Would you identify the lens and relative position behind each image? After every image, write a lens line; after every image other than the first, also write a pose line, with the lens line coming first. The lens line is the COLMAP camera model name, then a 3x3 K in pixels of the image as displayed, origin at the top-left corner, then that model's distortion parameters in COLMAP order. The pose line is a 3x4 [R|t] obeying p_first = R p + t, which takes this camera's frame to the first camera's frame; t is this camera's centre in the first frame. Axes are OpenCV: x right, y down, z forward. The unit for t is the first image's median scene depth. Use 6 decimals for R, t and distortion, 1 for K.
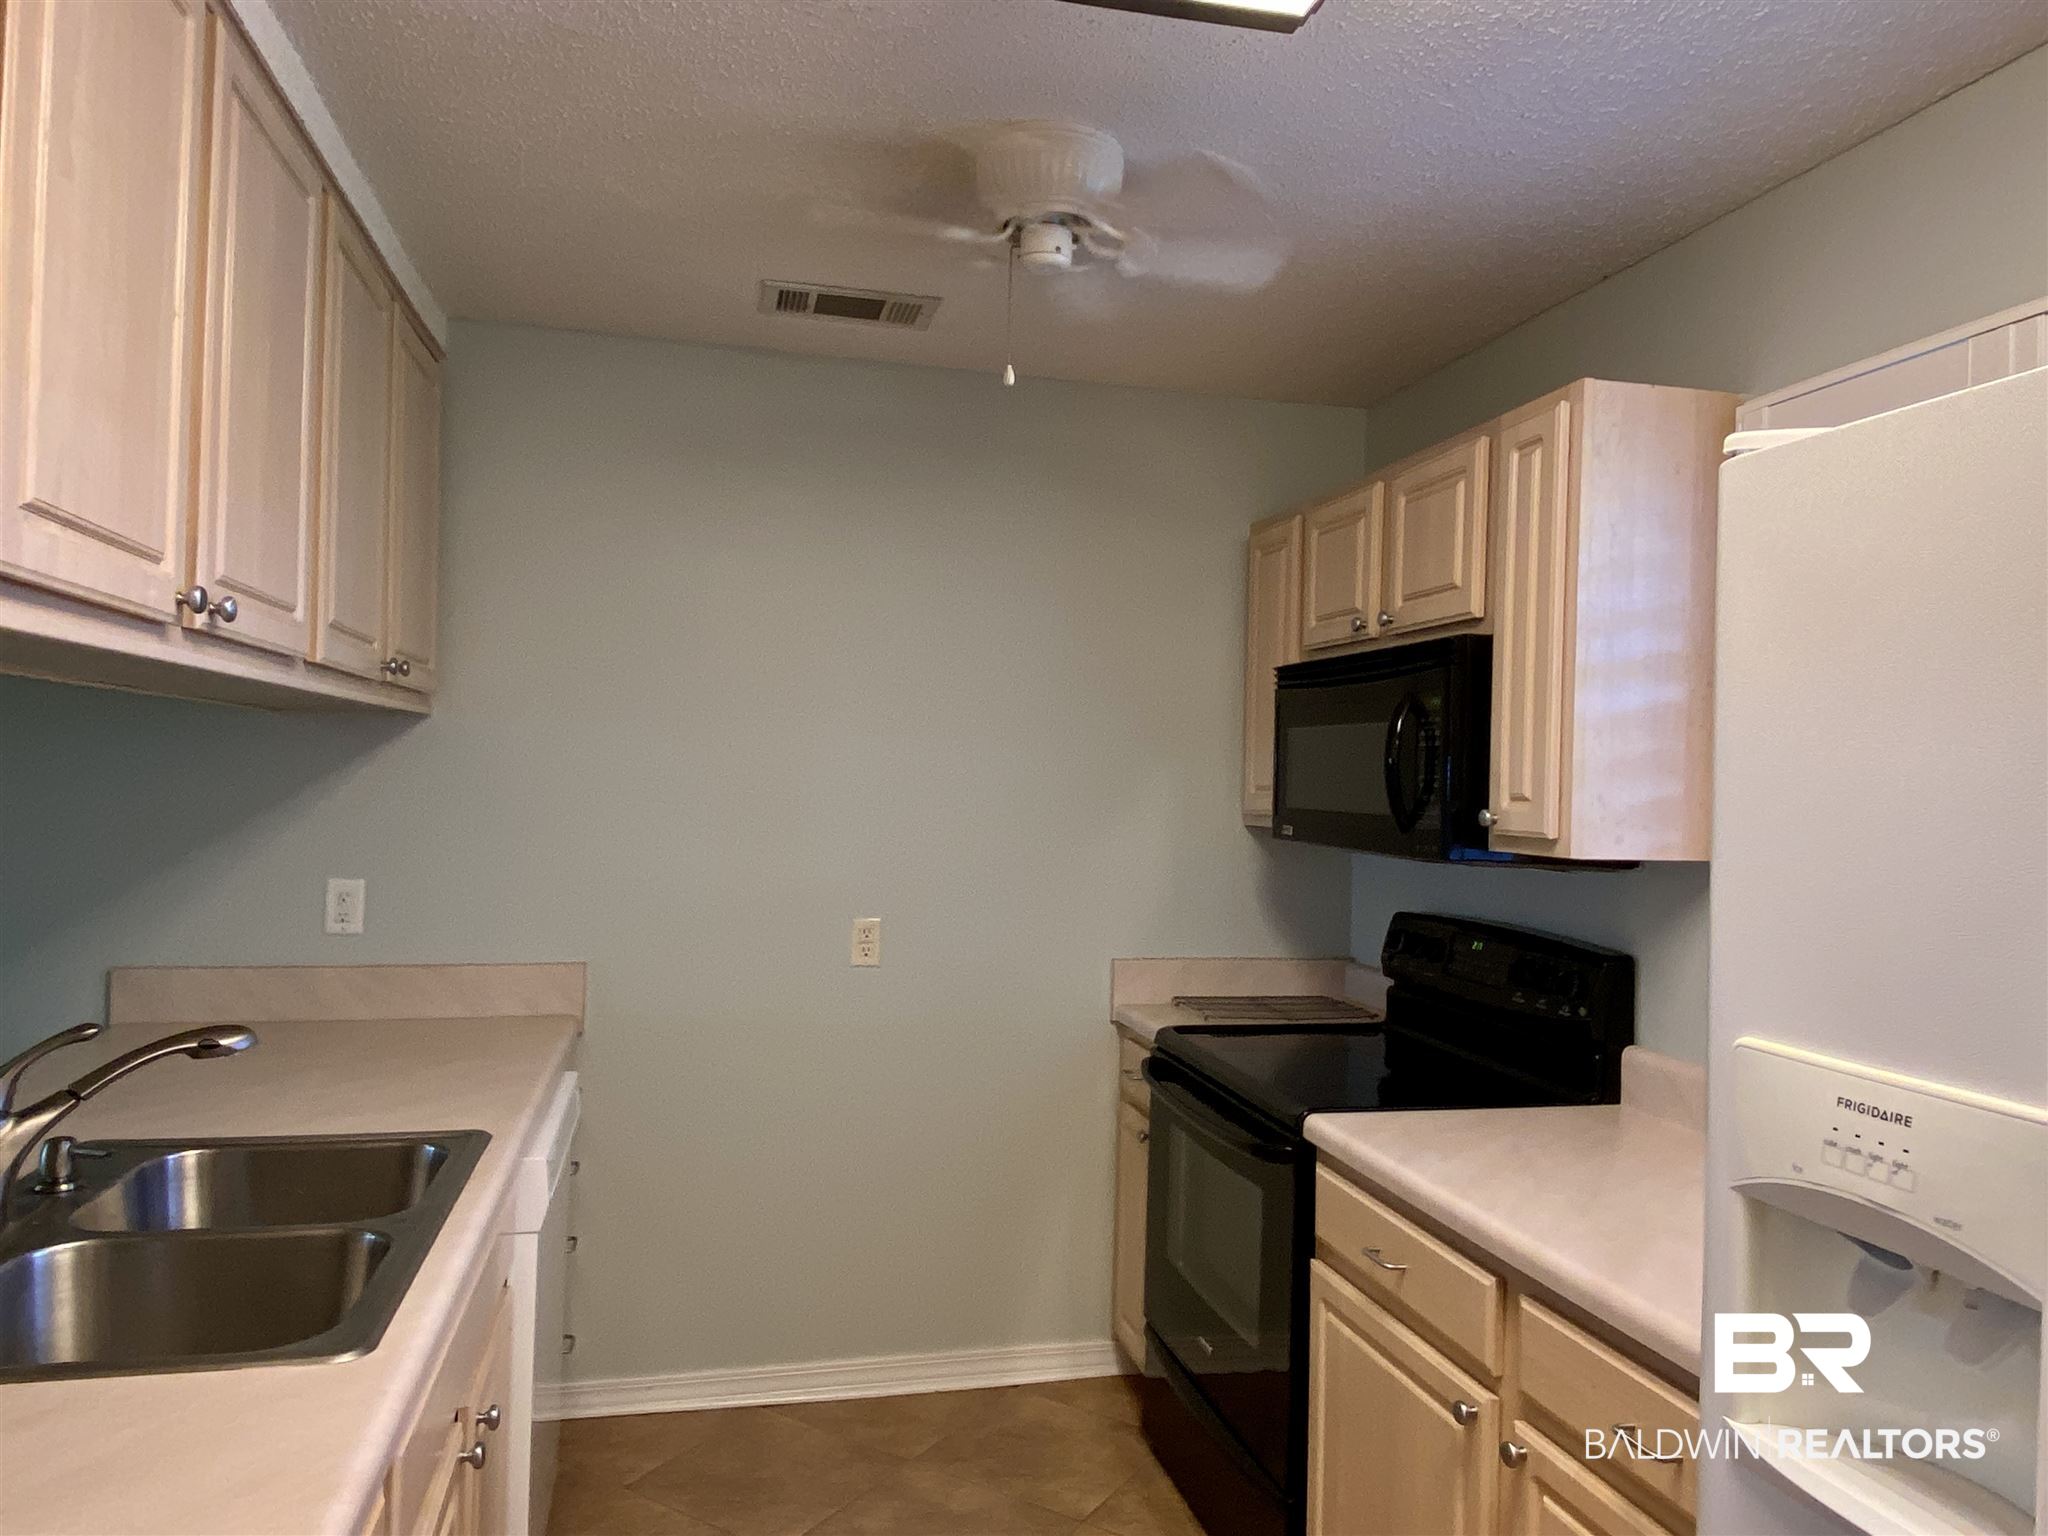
lens RADIAL K [[1371.2, 0, 1027.3], [0, 1371.2, 751.9], [0, 0, 1]] dist [0.059624, -0.069910]
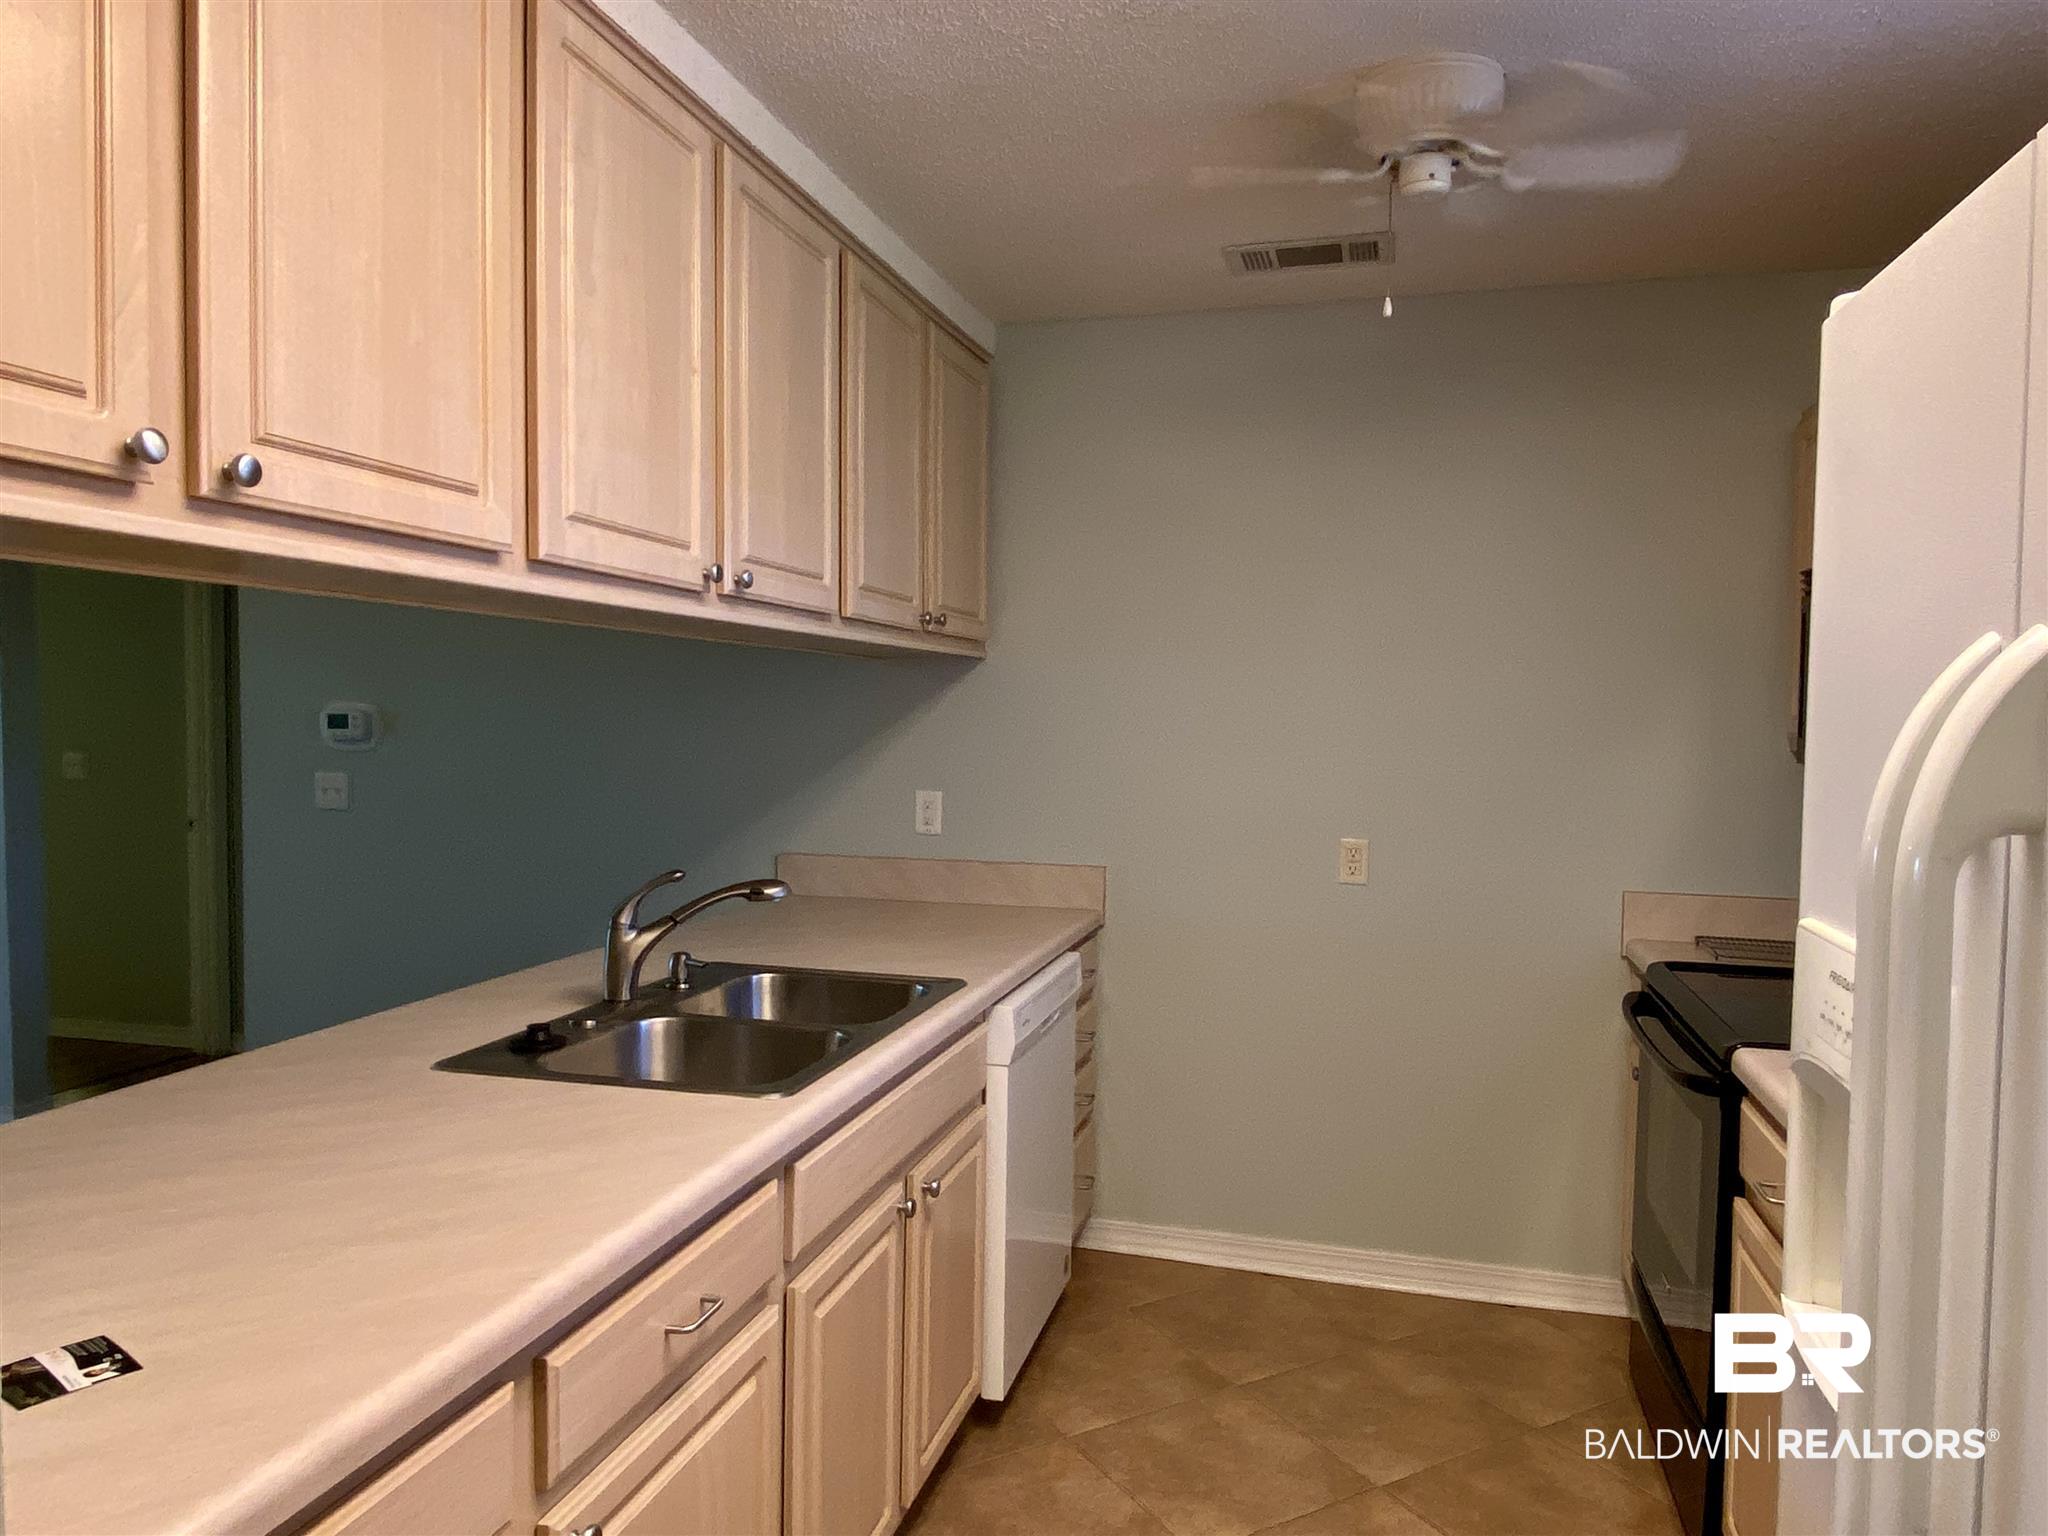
lens RADIAL K [[1371.2, 0, 1023.5], [0, 1371.2, 754.4], [0, 0, 1]] dist [0.059624, -0.069910]
pose [[0.875916, 0.001510, -0.482462, 0.222678], [0.017676, 0.999223, 0.035219, 0.019848], [0.482140, -0.039377, 0.875209, -0.055146]]
